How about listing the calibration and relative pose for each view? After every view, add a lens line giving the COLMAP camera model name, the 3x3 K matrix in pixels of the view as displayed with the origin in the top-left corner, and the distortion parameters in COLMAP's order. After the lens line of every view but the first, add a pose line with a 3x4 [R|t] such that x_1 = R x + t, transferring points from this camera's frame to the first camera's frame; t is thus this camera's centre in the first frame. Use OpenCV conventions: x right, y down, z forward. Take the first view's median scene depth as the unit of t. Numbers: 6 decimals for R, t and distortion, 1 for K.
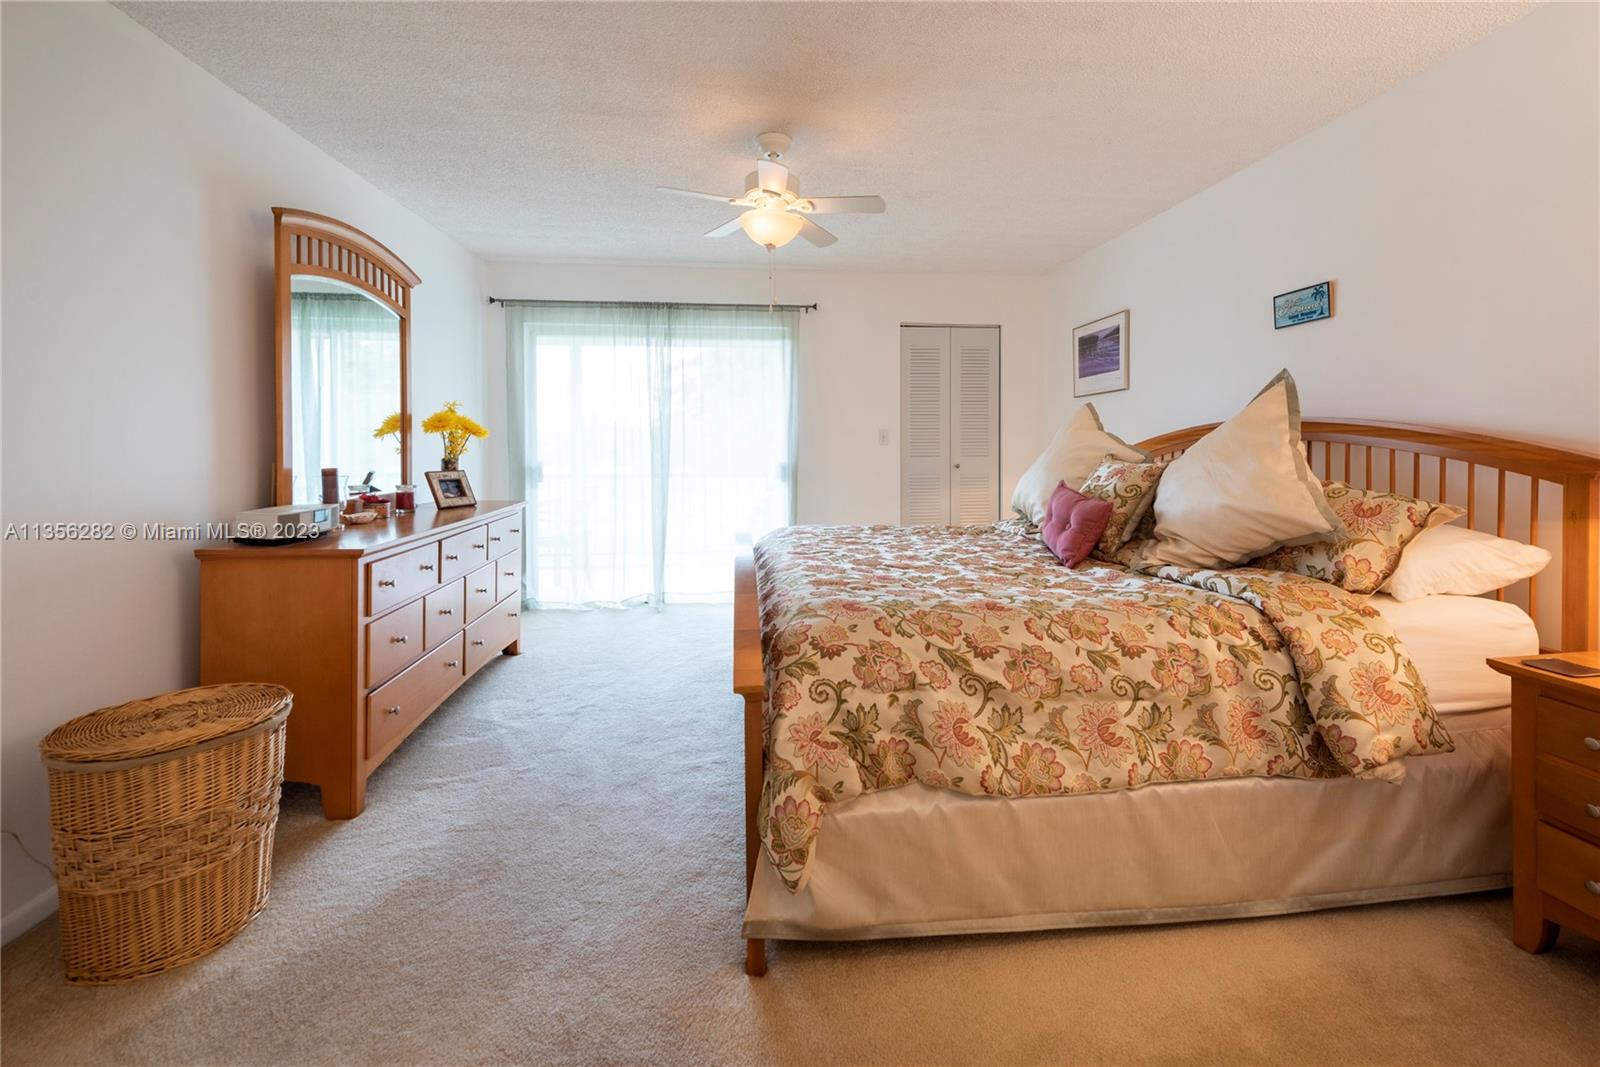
lens RADIAL K [[644.1, 0, 802.8], [0, 644.1, 483.2], [0, 0, 1]] dist [0.002573, -0.000295]
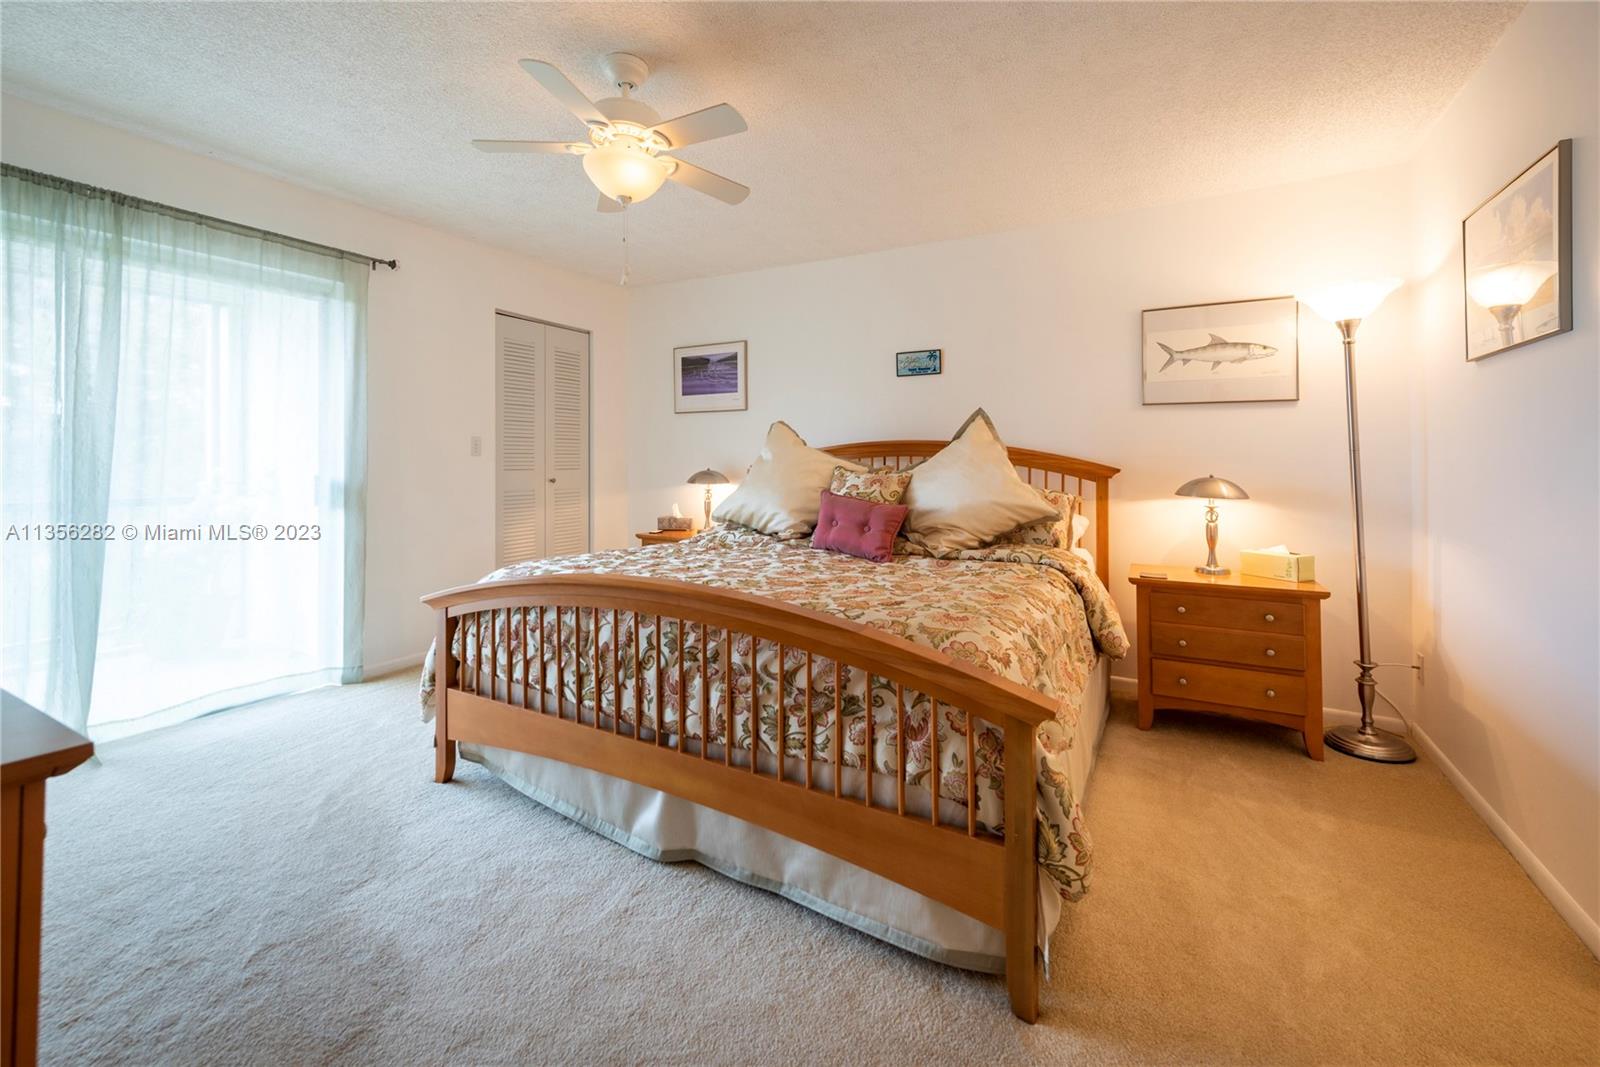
lens RADIAL K [[652.0, 0, 800.8], [0, 652.0, 476.6], [0, 0, 1]] dist [0.000080, -0.000616]
pose [[0.592472, -0.011474, 0.805510, -0.366091], [0.037850, 0.999191, -0.013607, -0.008780], [-0.804702, 0.038551, 0.592426, 0.243323]]
